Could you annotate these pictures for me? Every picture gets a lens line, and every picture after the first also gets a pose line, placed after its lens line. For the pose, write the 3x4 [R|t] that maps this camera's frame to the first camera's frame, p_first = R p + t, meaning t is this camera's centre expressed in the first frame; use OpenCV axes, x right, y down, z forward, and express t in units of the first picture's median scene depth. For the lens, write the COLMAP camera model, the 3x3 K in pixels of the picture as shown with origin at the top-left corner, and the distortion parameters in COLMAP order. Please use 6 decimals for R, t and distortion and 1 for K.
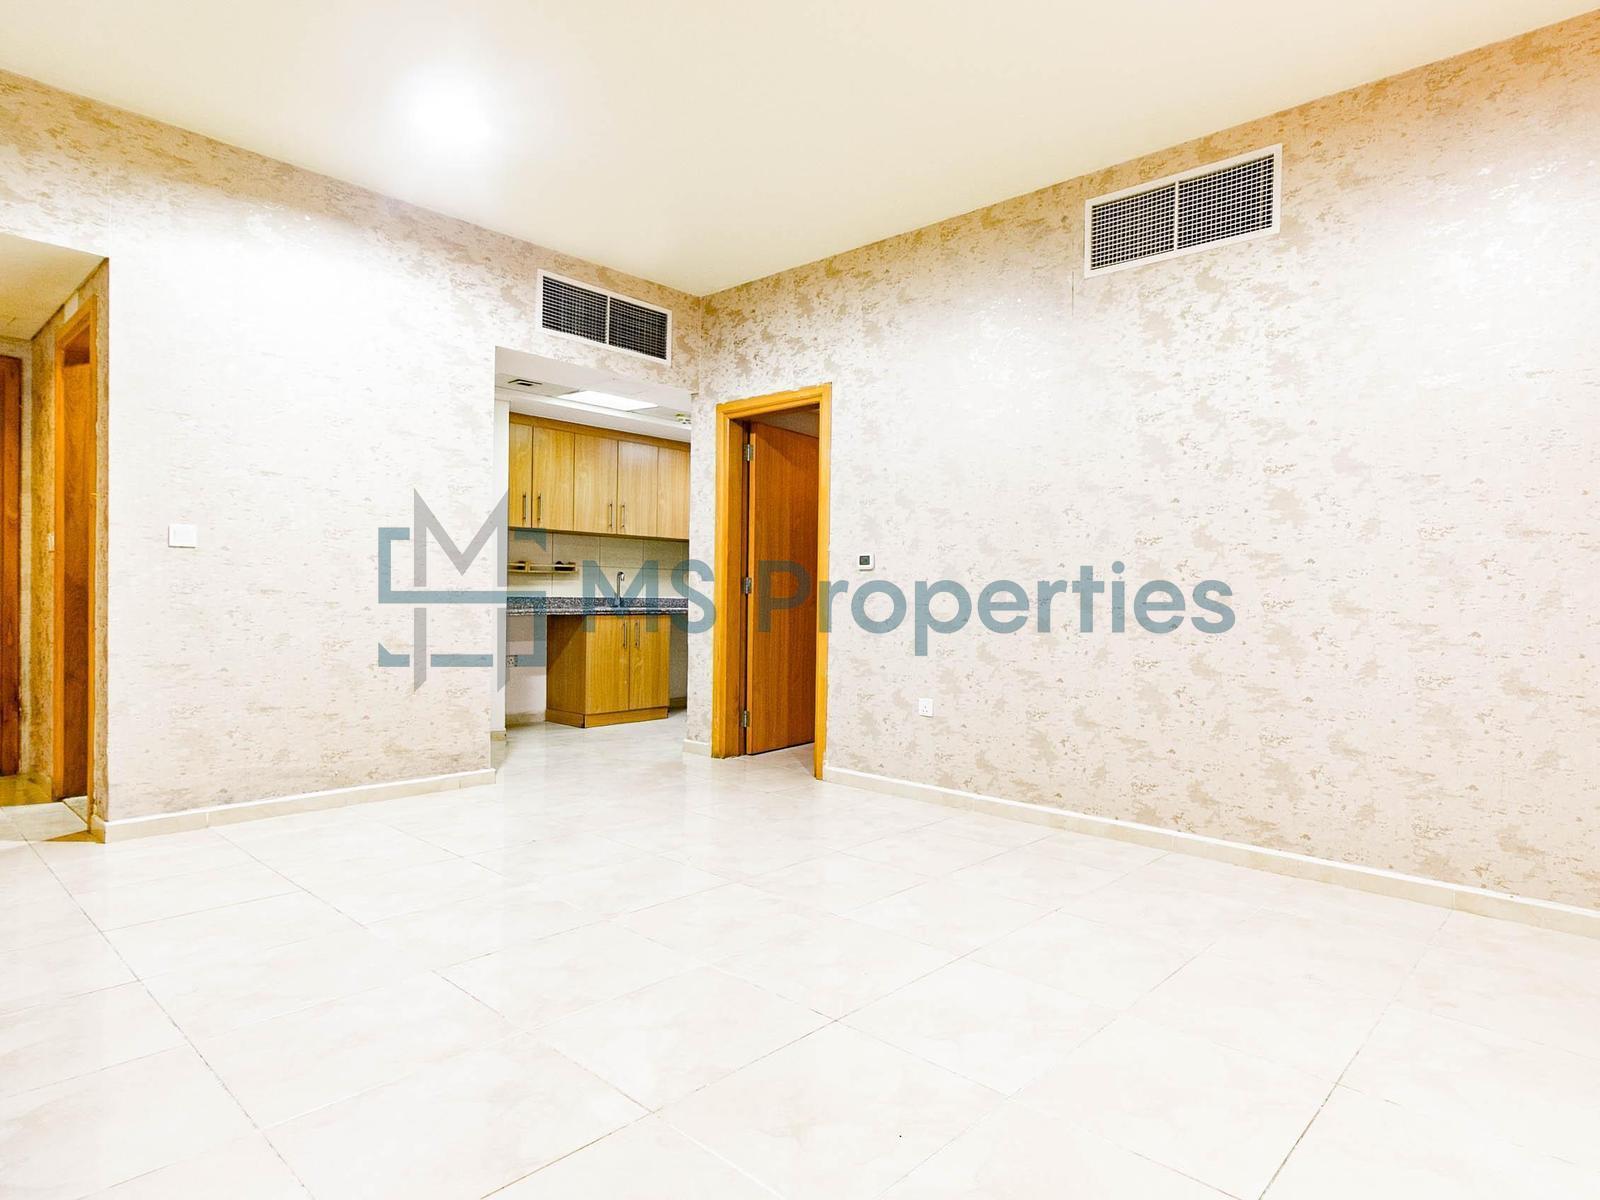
lens RADIAL K [[813.7, 0, 800.0], [0, 813.7, 600.0], [0, 0, 1]] dist [-0.001153, -0.000741]
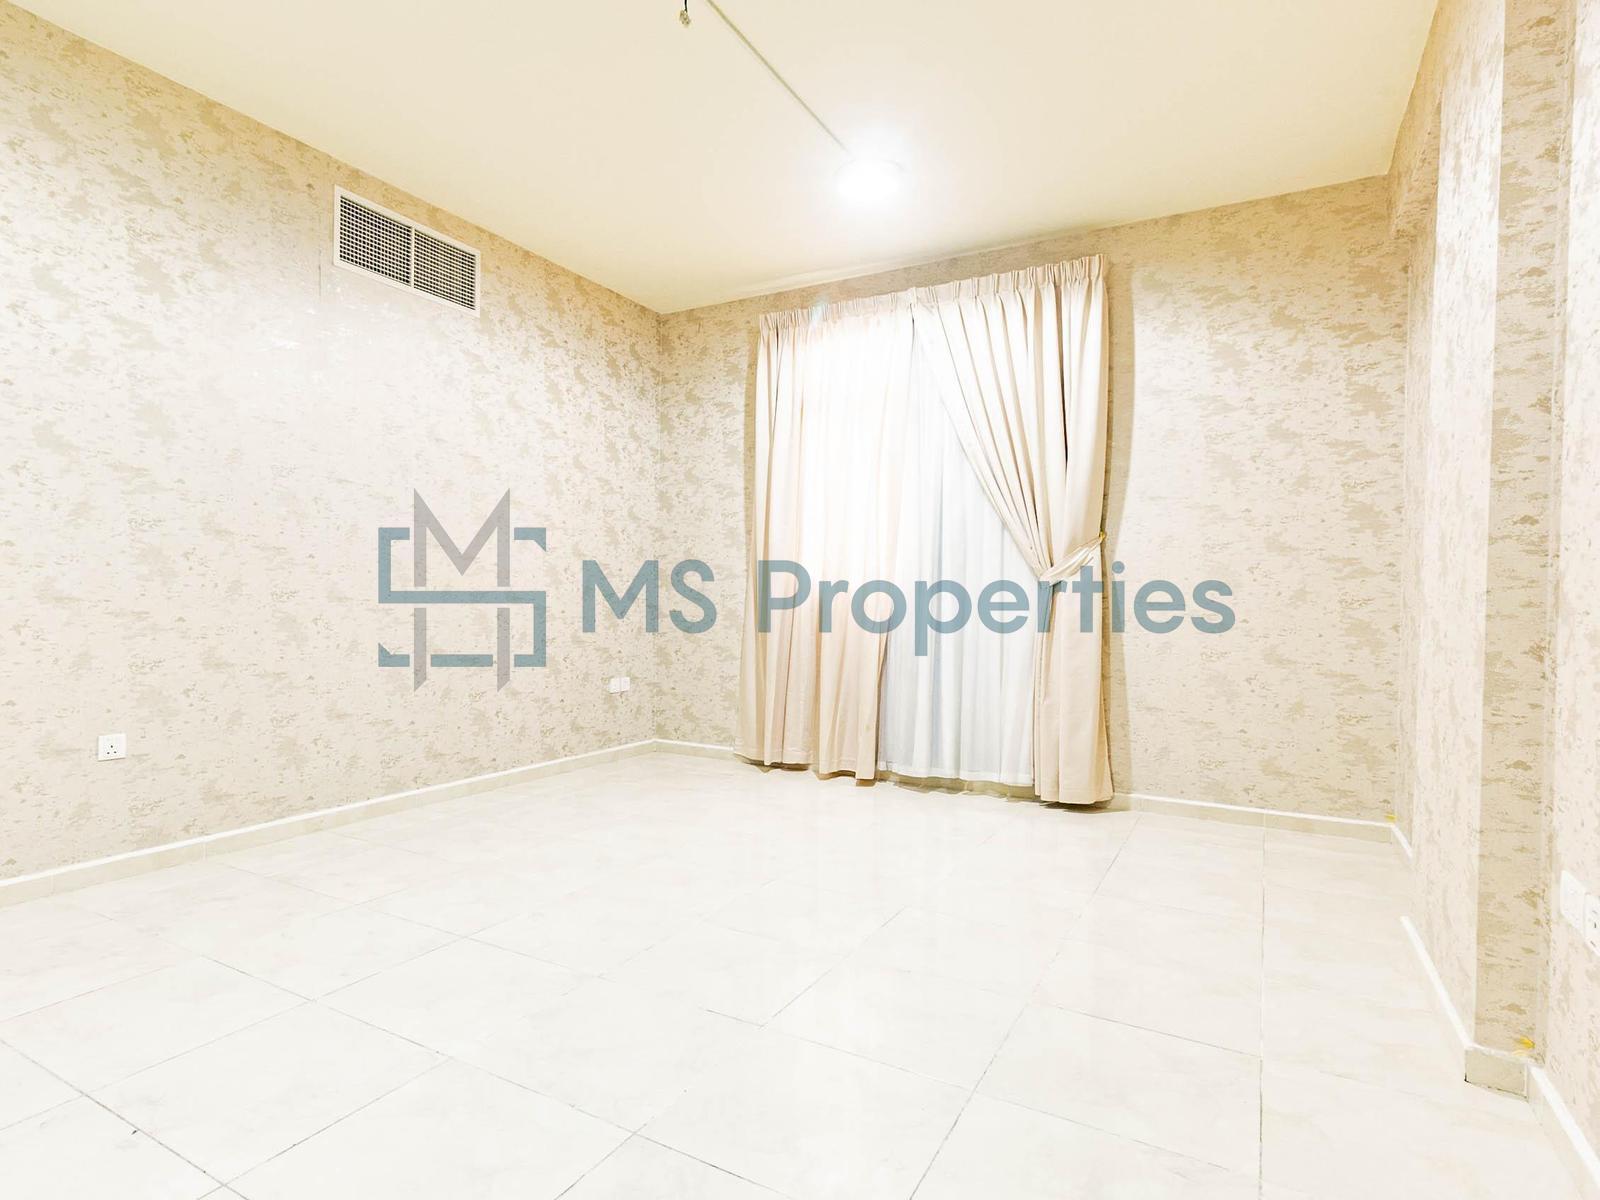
lens RADIAL K [[836.1, 0, 803.1], [0, 836.1, 620.6], [0, 0, 1]] dist [0.001137, 0.000198]
pose [[-0.187154, -0.040798, 0.981483, -0.777522], [-0.003515, 0.999159, 0.040862, -0.009843], [-0.982324, 0.004198, -0.187140, 0.646769]]
